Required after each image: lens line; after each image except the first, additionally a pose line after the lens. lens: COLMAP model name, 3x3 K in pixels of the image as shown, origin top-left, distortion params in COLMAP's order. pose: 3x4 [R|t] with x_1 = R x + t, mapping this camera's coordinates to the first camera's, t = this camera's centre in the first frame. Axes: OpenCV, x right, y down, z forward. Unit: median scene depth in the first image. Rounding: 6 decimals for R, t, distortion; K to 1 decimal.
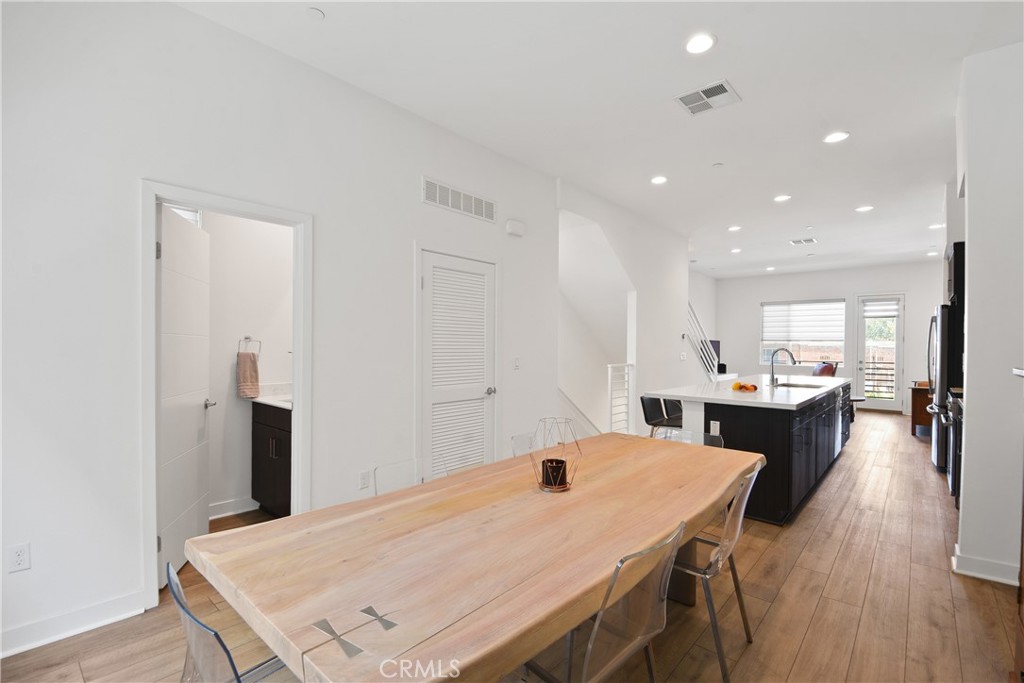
lens RADIAL K [[465.0, 0, 506.7], [0, 465.0, 342.5], [0, 0, 1]] dist [-0.013205, -0.002979]
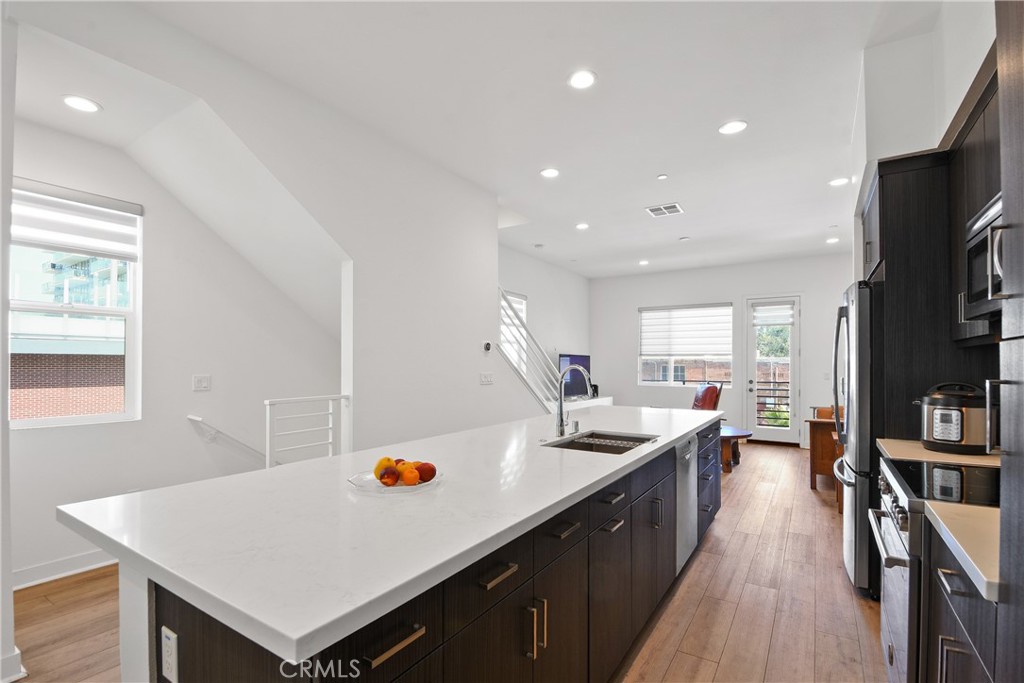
lens RADIAL K [[465.0, 0, 511.9], [0, 465.0, 351.6], [0, 0, 1]] dist [-0.013205, -0.002979]
pose [[0.988635, -0.000649, 0.150337, 0.250768], [0.003415, 0.999830, -0.018141, 0.003805], [-0.150299, 0.018448, 0.988468, 0.283611]]
